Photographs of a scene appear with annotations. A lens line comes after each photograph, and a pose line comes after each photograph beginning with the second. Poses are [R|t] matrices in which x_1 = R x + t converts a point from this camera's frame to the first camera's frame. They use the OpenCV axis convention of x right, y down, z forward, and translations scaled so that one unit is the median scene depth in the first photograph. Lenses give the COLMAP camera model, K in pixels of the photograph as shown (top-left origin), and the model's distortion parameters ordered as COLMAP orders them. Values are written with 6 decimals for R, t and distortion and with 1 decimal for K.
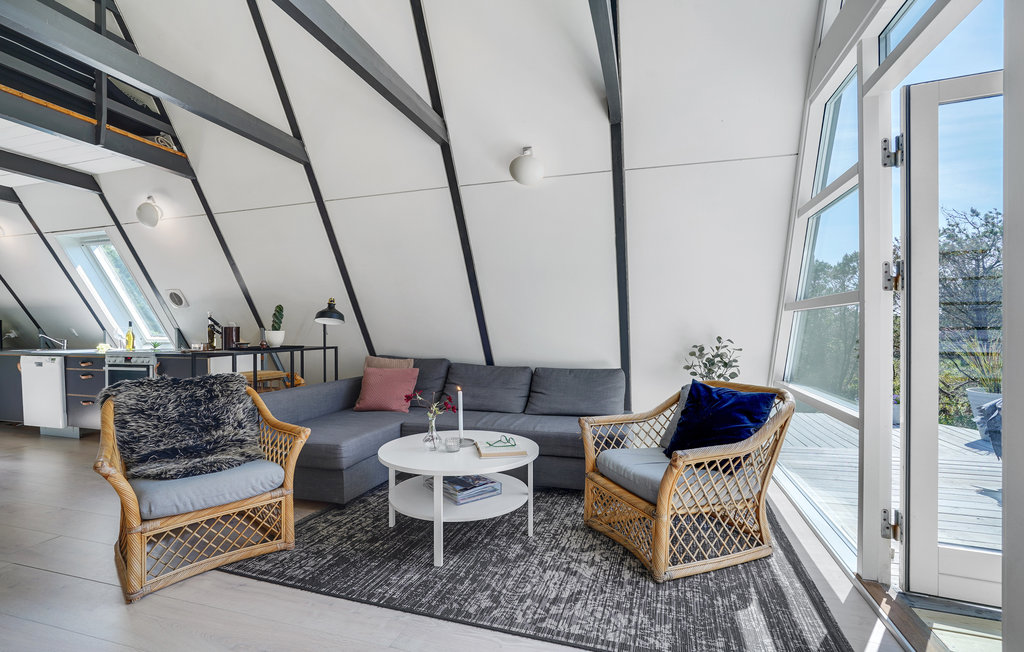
lens RADIAL K [[468.1, 0, 506.3], [0, 468.1, 320.9], [0, 0, 1]] dist [-0.002620, -0.000021]
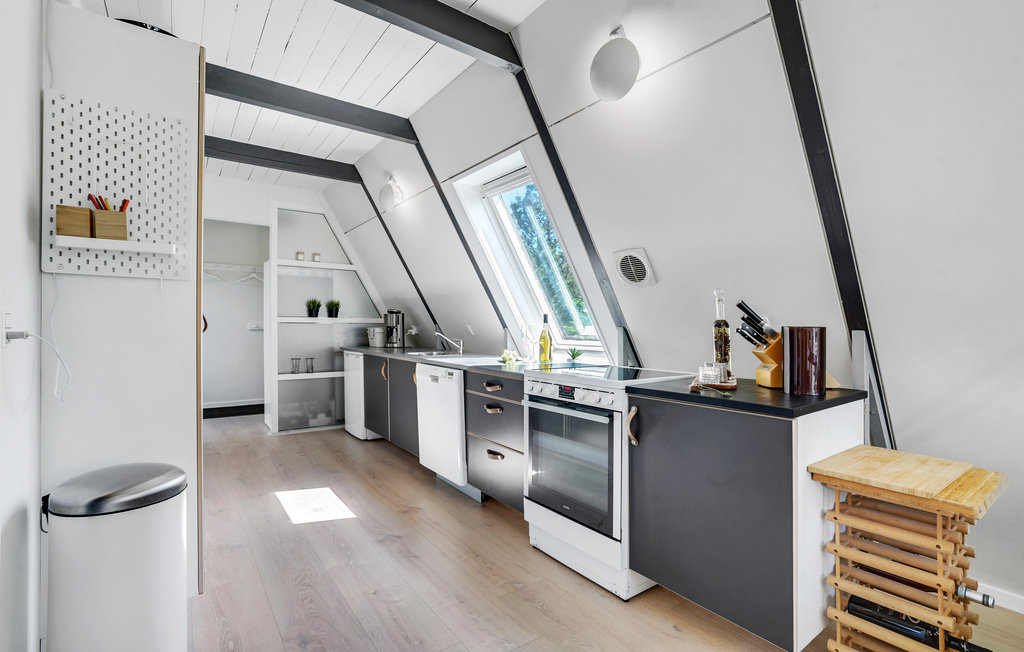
lens RADIAL K [[468.1, 0, 506.3], [0, 468.1, 320.9], [0, 0, 1]] dist [-0.002620, -0.000021]
pose [[0.802119, 0.008688, -0.597101, -0.531287], [-0.008307, 0.999960, 0.003391, 0.008320], [0.597107, 0.002240, 0.802159, 0.535435]]
